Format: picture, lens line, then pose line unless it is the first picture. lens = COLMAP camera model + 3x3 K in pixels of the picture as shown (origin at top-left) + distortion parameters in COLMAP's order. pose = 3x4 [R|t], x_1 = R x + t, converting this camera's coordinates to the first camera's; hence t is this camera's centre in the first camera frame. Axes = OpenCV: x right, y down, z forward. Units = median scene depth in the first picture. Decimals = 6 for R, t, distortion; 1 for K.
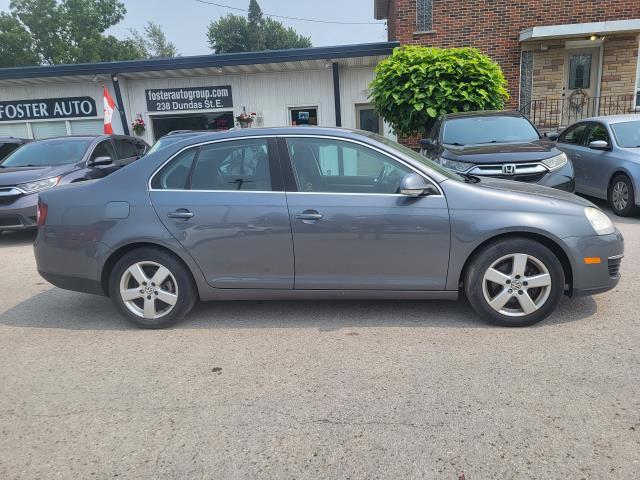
lens RADIAL K [[483.3, 0, 322.0], [0, 483.3, 239.7], [0, 0, 1]] dist [0.052705, -0.039955]
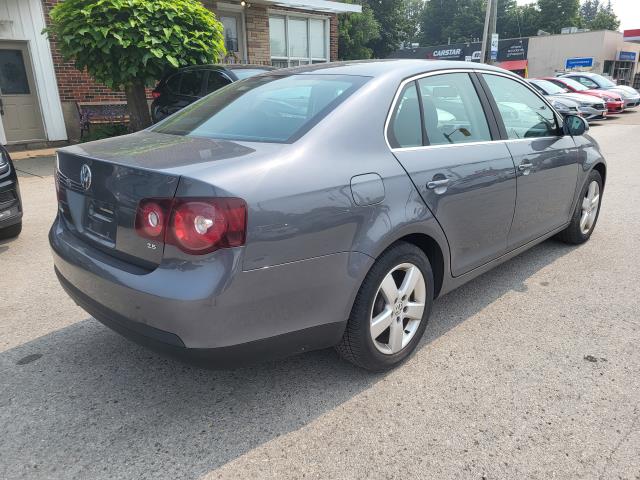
lens RADIAL K [[483.3, 0, 319.7], [0, 483.3, 242.4], [0, 0, 1]] dist [0.052705, -0.039955]
pose [[0.619045, -0.201009, 0.759196, -0.334297], [0.143310, 0.979372, 0.142449, -0.032949], [-0.772170, 0.020618, 0.635082, 0.253462]]
